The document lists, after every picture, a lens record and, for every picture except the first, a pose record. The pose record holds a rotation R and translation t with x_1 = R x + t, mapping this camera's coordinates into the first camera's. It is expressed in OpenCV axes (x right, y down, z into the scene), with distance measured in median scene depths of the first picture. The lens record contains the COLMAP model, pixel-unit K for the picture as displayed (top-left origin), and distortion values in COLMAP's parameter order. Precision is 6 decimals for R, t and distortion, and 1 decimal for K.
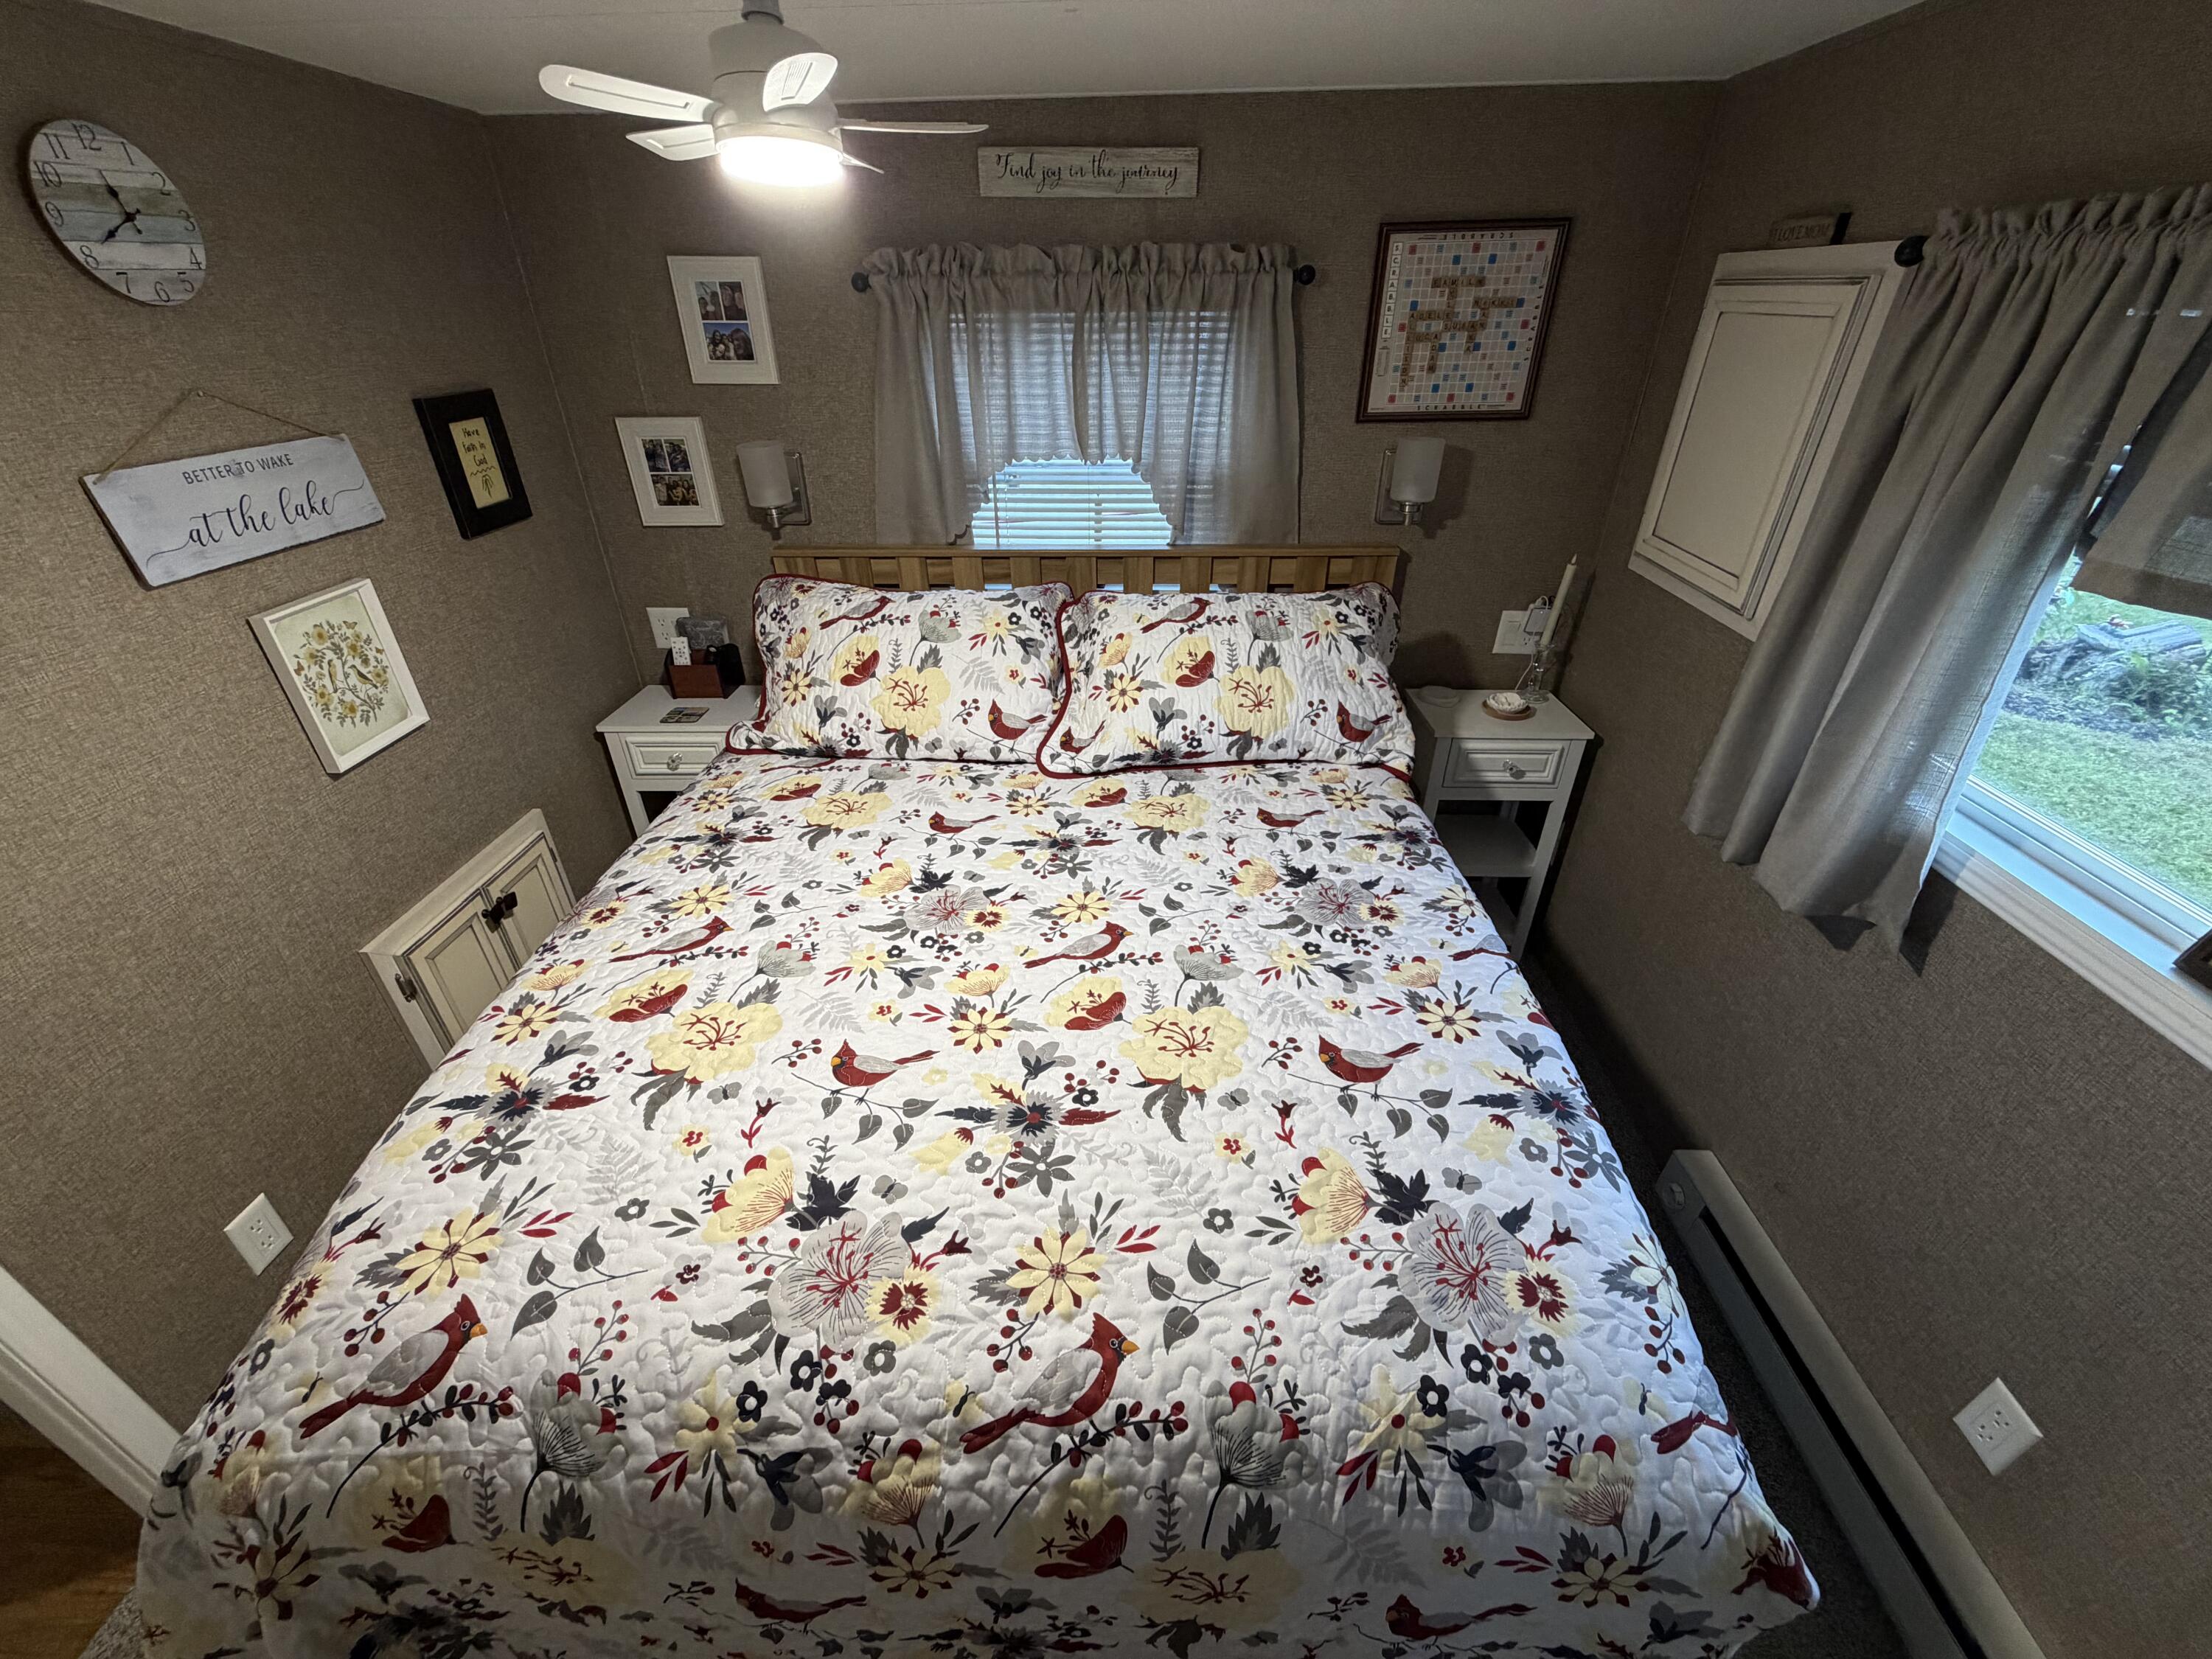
lens RADIAL K [[879.8, 0, 1103.4], [0, 879.8, 832.2], [0, 0, 1]] dist [-0.000617, 0.000429]
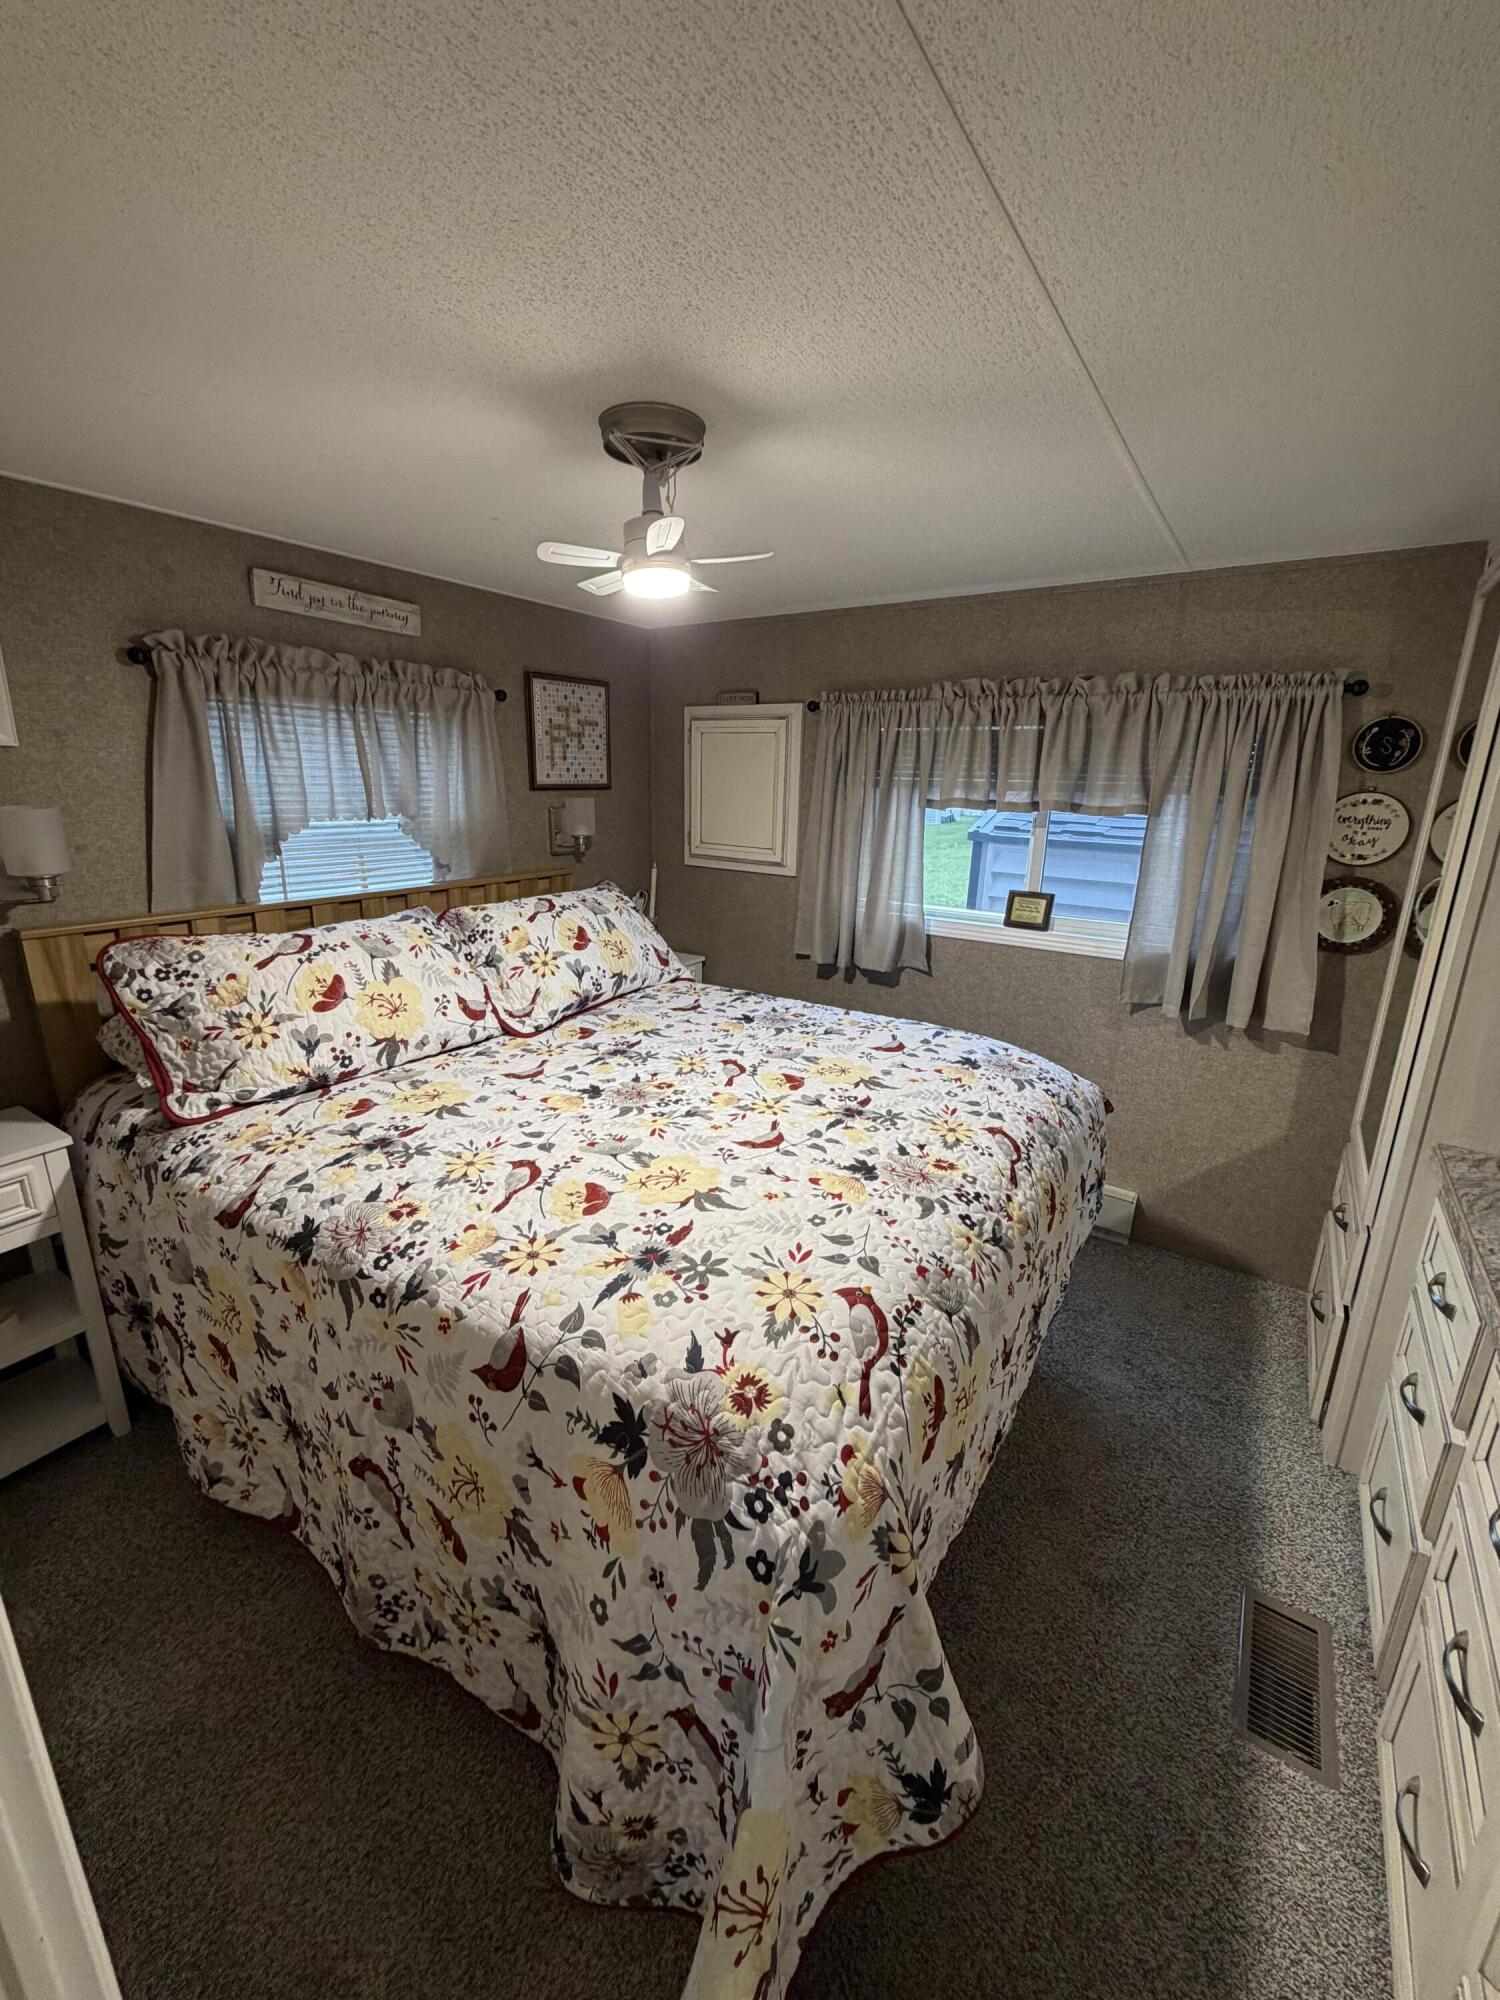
lens RADIAL K [[795.4, 0, 748.5], [0, 795.4, 996.6], [0, 0, 1]] dist [-0.000617, 0.000429]
pose [[0.517565, -0.207890, 0.830005, -0.803198], [0.420539, 0.906593, -0.035162, 0.054611], [-0.745167, 0.367248, 0.556646, 0.128906]]
